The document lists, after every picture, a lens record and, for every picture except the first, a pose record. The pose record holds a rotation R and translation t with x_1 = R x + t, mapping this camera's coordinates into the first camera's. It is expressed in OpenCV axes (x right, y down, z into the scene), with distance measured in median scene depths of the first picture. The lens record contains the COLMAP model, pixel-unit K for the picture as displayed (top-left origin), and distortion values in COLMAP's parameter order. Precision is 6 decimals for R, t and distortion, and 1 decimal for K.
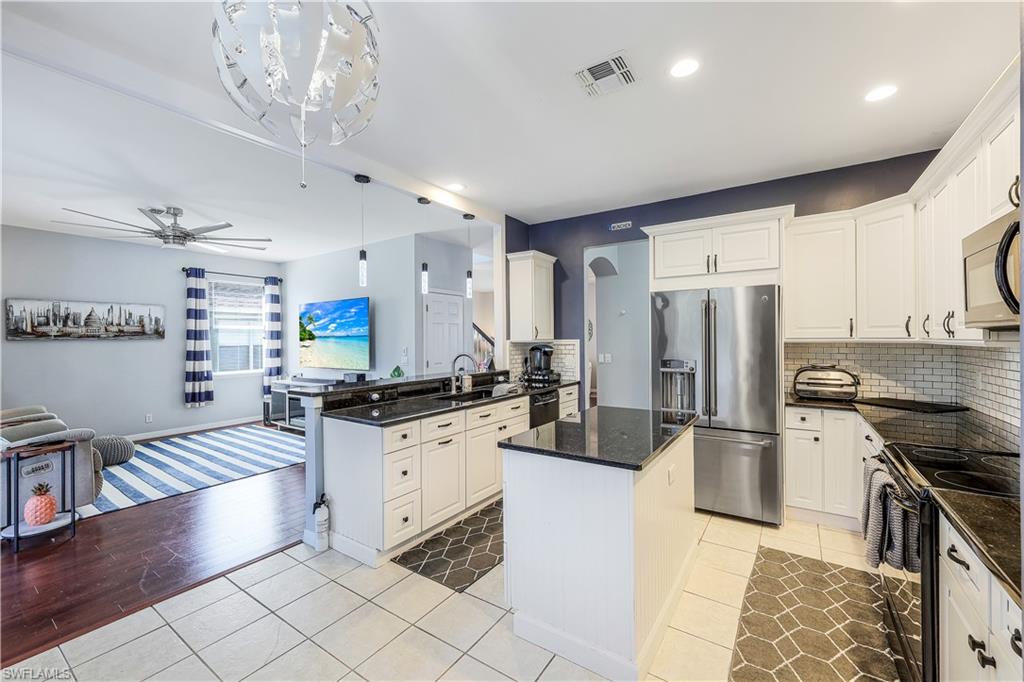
lens RADIAL K [[416.5, 0, 512.0], [0, 416.5, 335.9], [0, 0, 1]] dist [-0.000343, -0.000330]
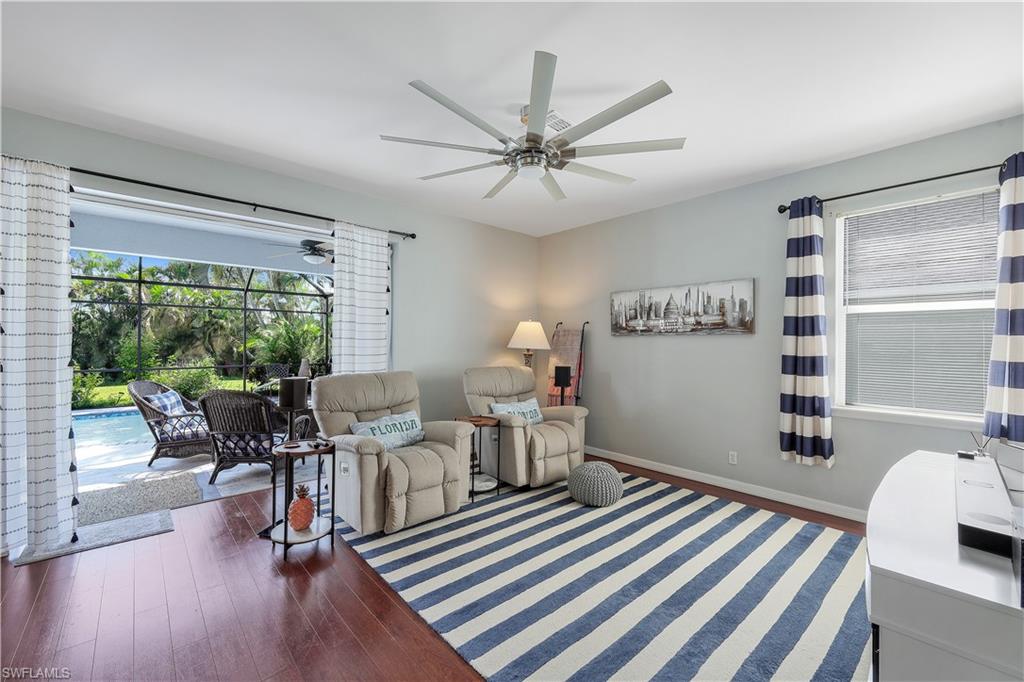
lens RADIAL K [[416.5, 0, 506.0], [0, 416.5, 340.9], [0, 0, 1]] dist [-0.000343, -0.000330]
pose [[-0.242828, 0.006281, -0.970049, -0.161653], [0.002457, 0.999980, 0.005859, 0.012652], [0.970066, -0.000960, -0.242839, 0.787235]]
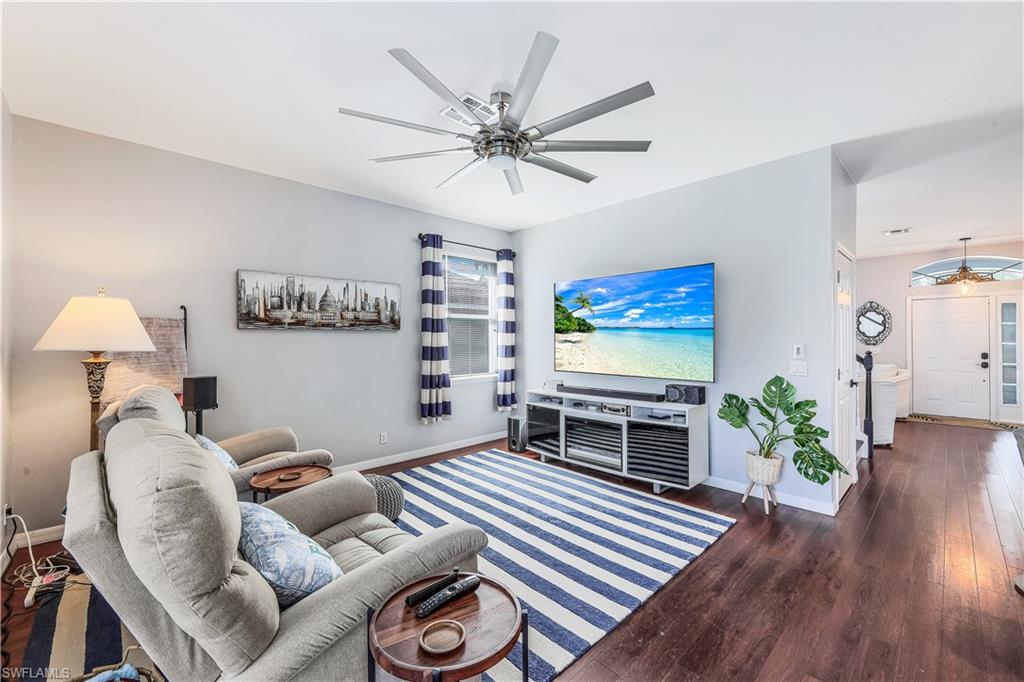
lens RADIAL K [[416.5, 0, 513.2], [0, 416.5, 336.6], [0, 0, 1]] dist [-0.000343, -0.000330]
pose [[0.977528, 0.007044, -0.210689, -0.476547], [-0.006178, 0.999970, 0.004769, 0.013676], [0.210716, -0.003360, 0.977542, 0.317629]]
